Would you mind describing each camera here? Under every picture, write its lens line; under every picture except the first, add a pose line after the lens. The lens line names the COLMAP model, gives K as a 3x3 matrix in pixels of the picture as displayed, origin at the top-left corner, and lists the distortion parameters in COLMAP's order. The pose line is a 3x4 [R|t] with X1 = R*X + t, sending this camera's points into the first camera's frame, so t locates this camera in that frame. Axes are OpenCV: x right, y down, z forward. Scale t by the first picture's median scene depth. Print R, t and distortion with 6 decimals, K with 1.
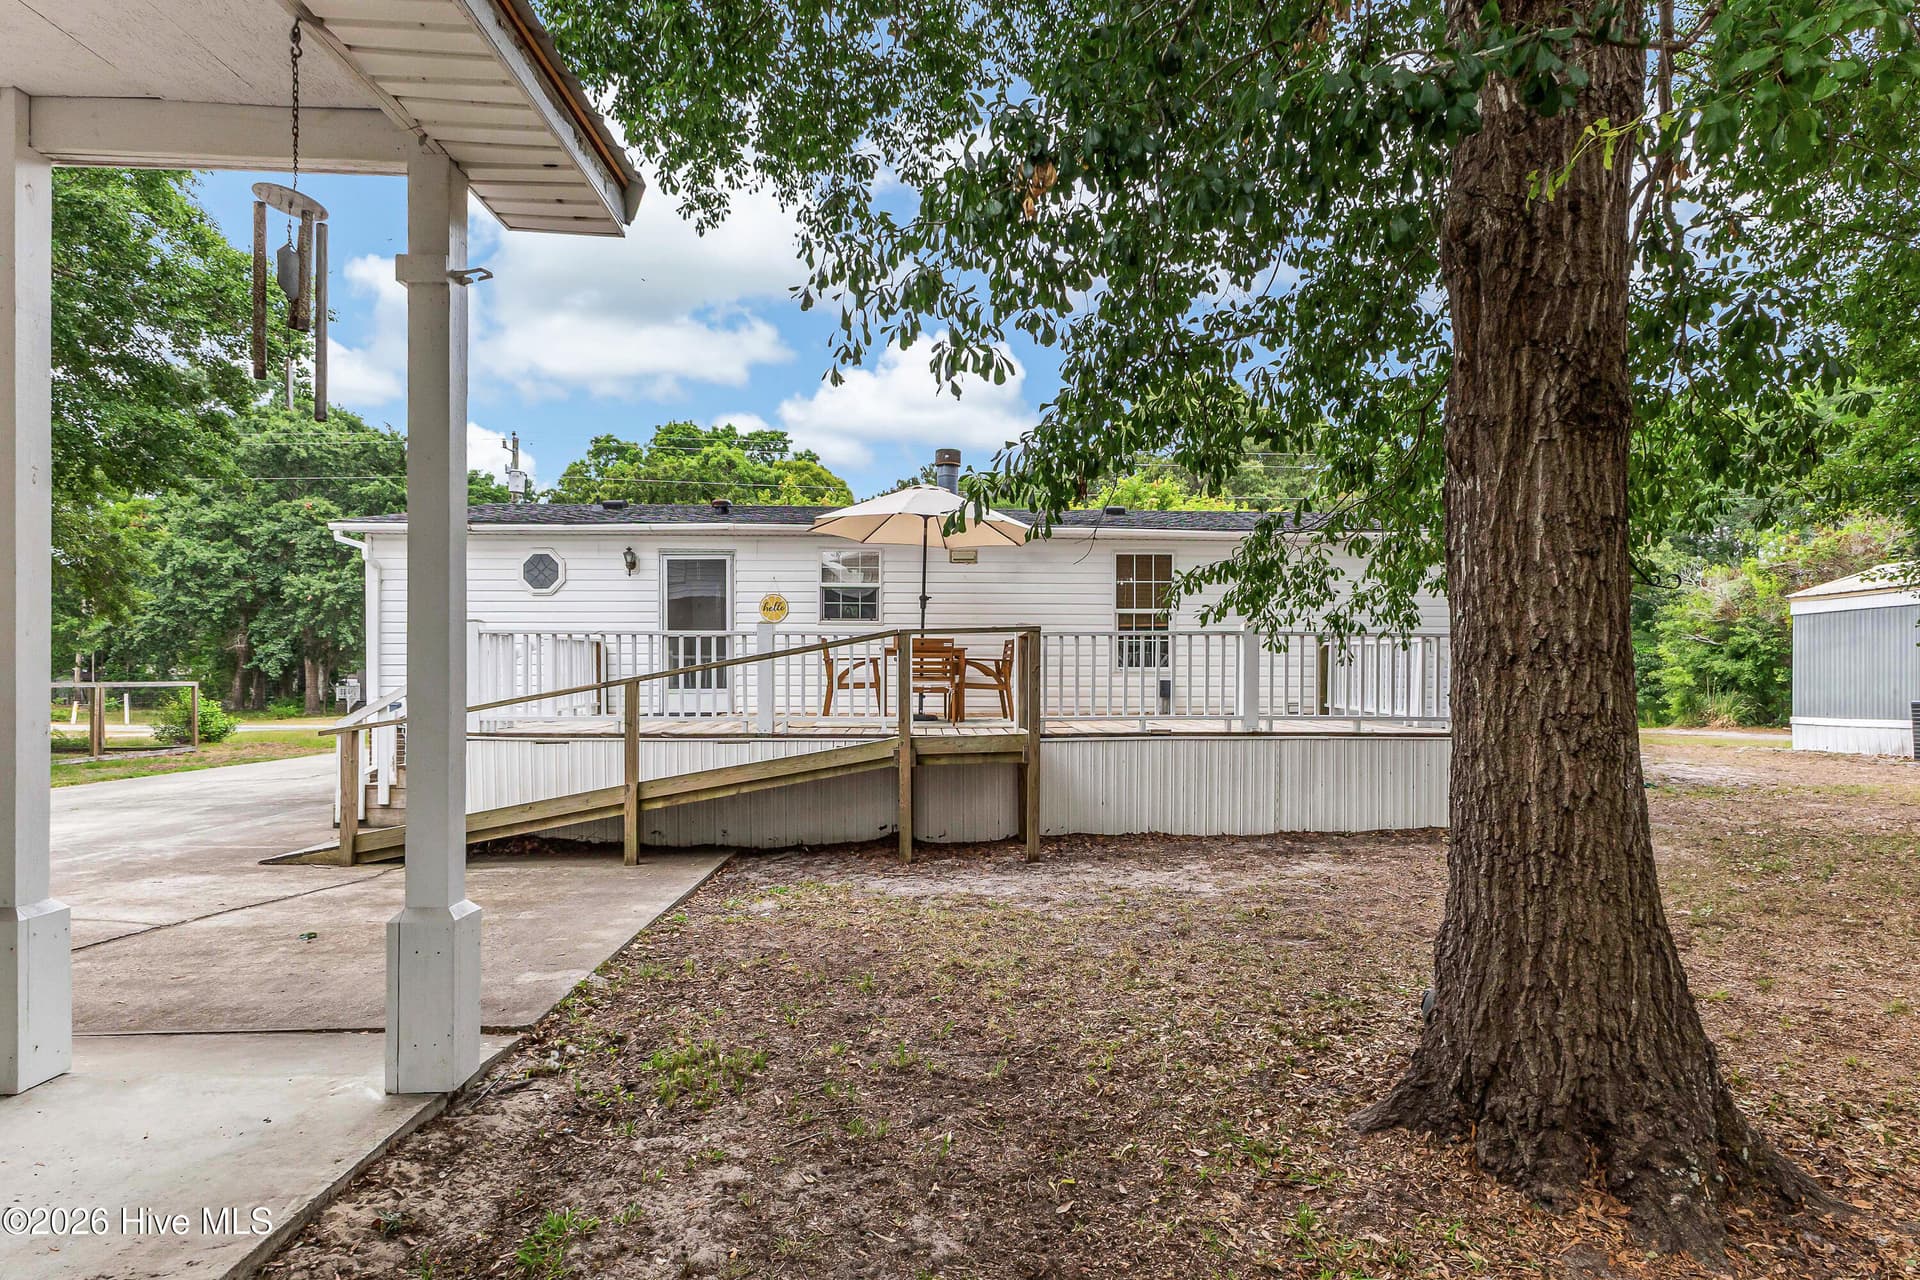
lens RADIAL K [[1043.8, 0, 955.9], [0, 1043.8, 697.0], [0, 0, 1]] dist [0.003249, -0.000290]
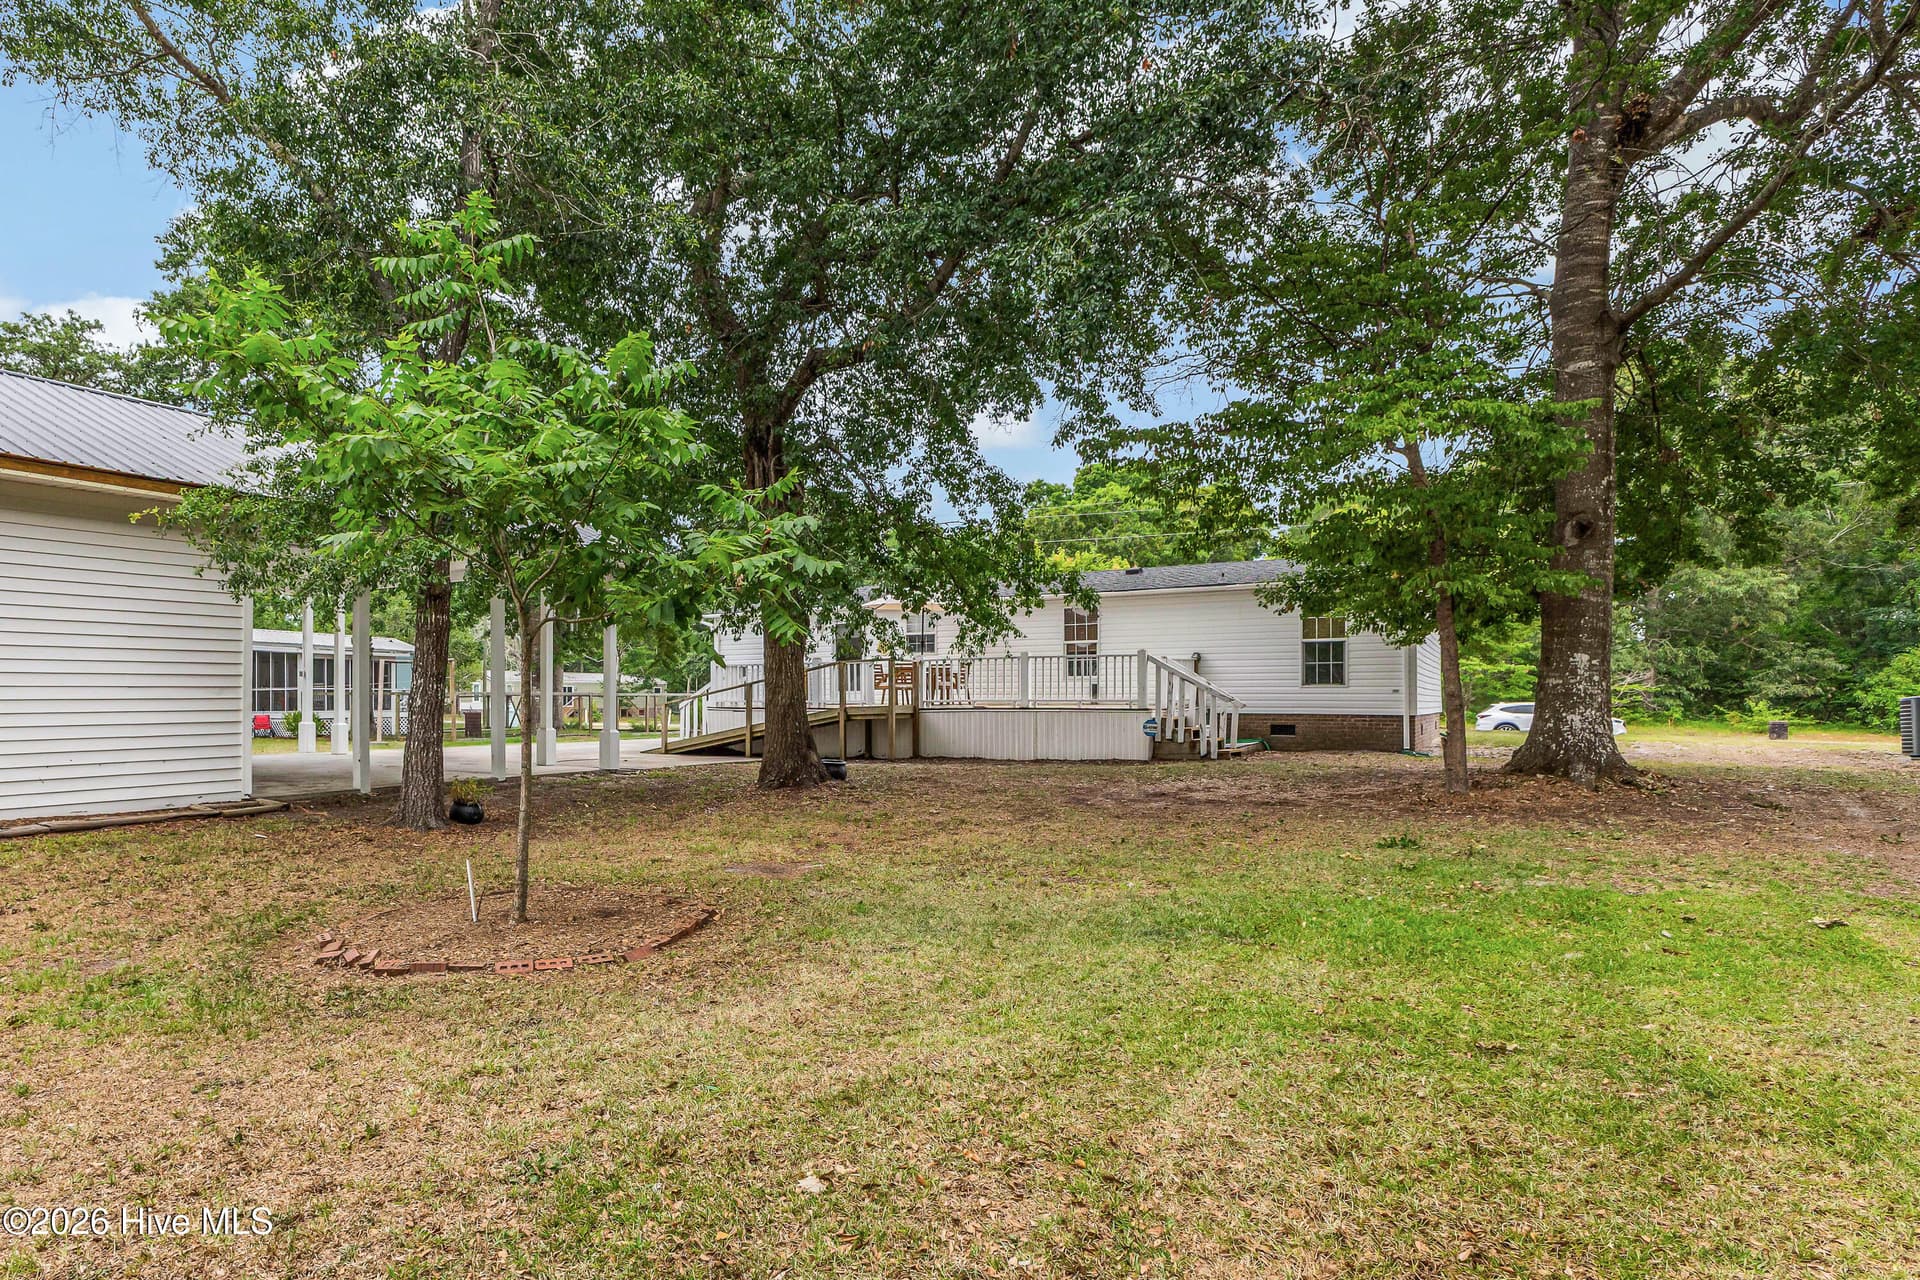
lens RADIAL K [[1043.8, 0, 955.9], [0, 1043.8, 697.0], [0, 0, 1]] dist [0.003249, -0.000290]
pose [[0.903527, -0.006874, -0.428476, 0.839178], [-0.000398, 0.999857, -0.016881, 0.039414], [0.428531, 0.015423, 0.903395, -0.705291]]
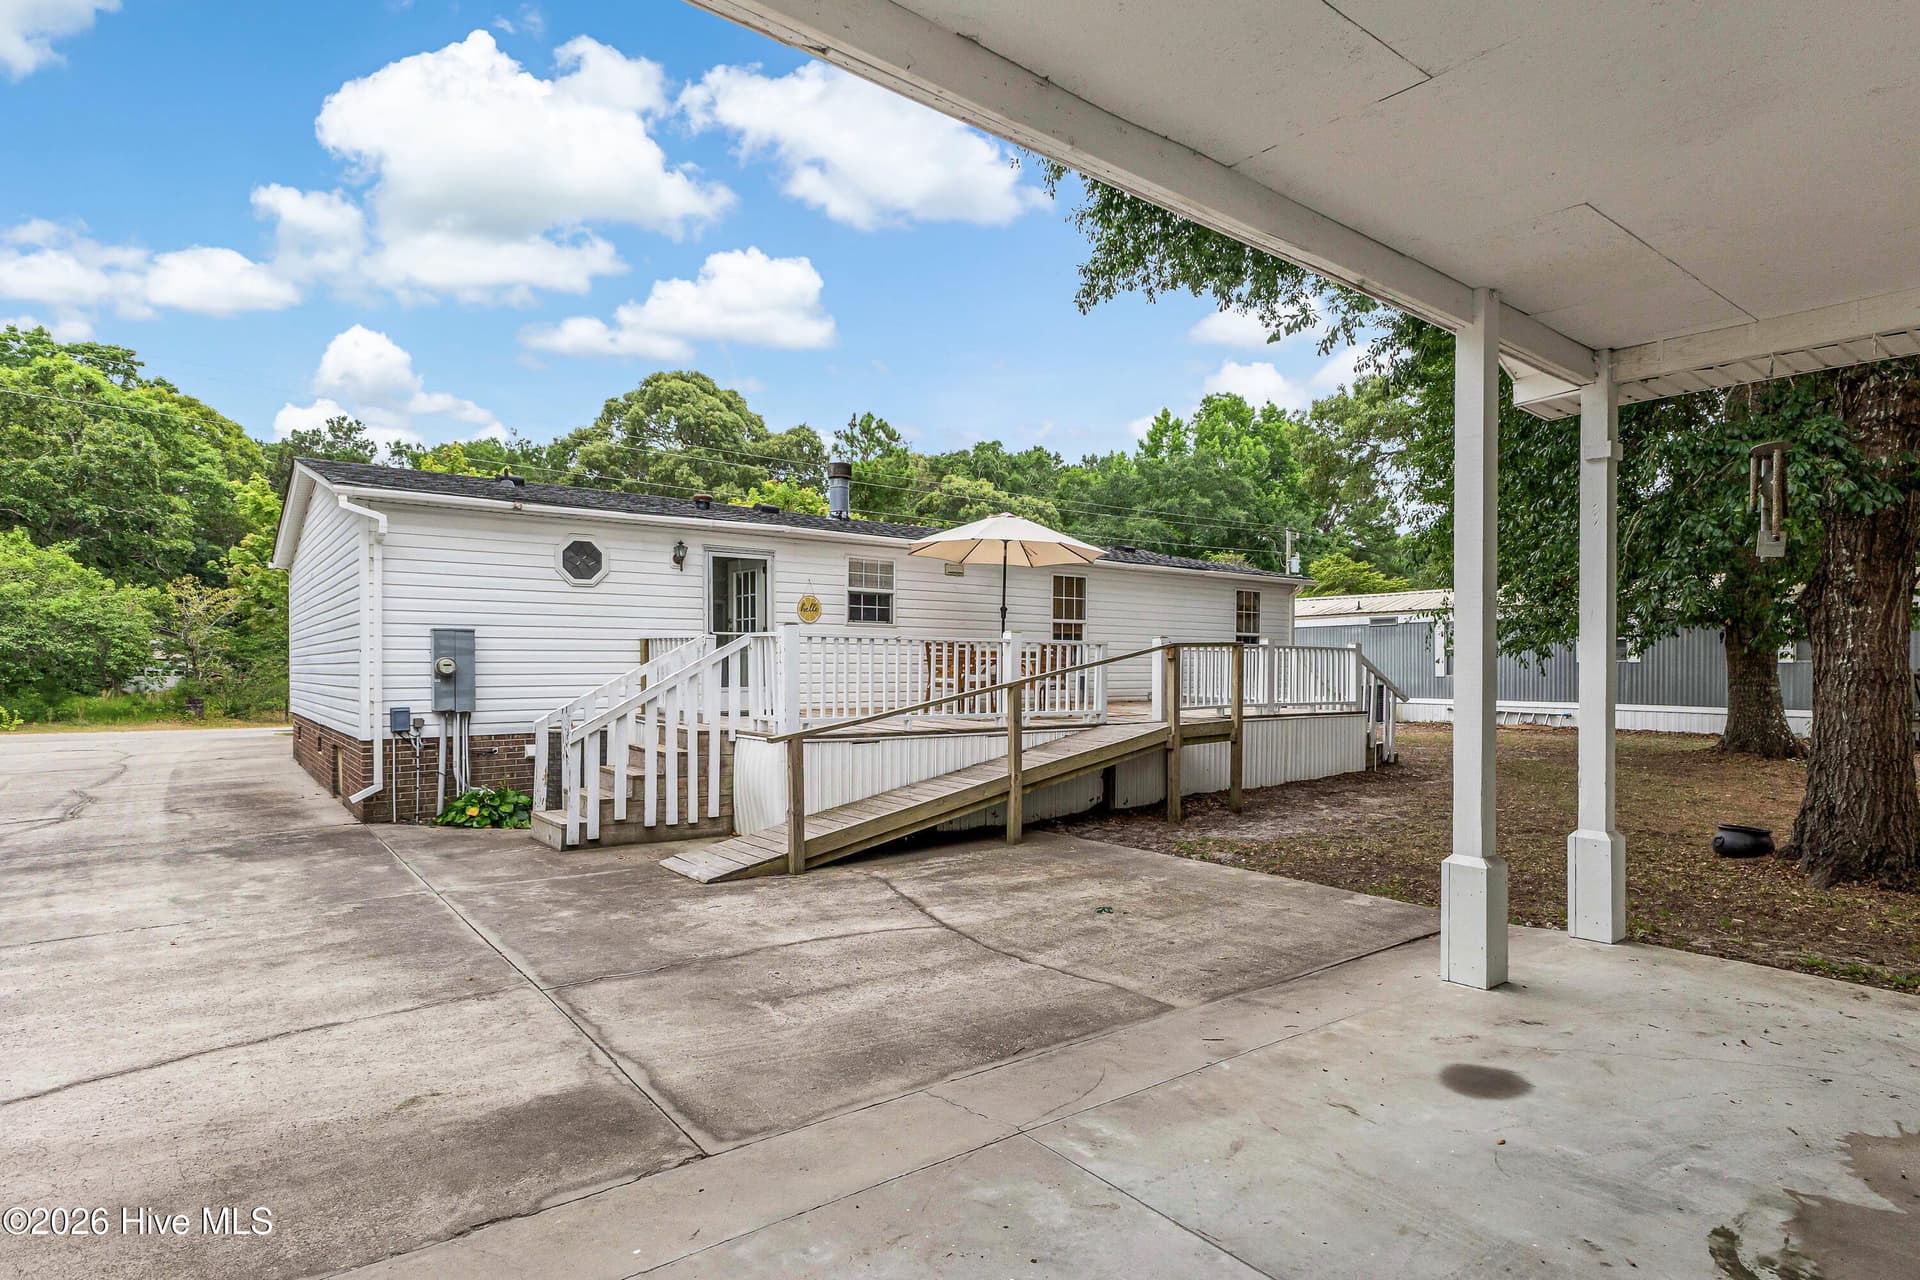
lens RADIAL K [[1015.7, 0, 960.0], [0, 1015.7, 677.7], [0, 0, 1]] dist [-0.002138, -0.000637]
pose [[0.812585, -0.003841, 0.582830, -0.743271], [0.005598, 0.999984, -0.001215, -0.015980], [-0.582815, 0.004250, 0.812593, 0.092178]]
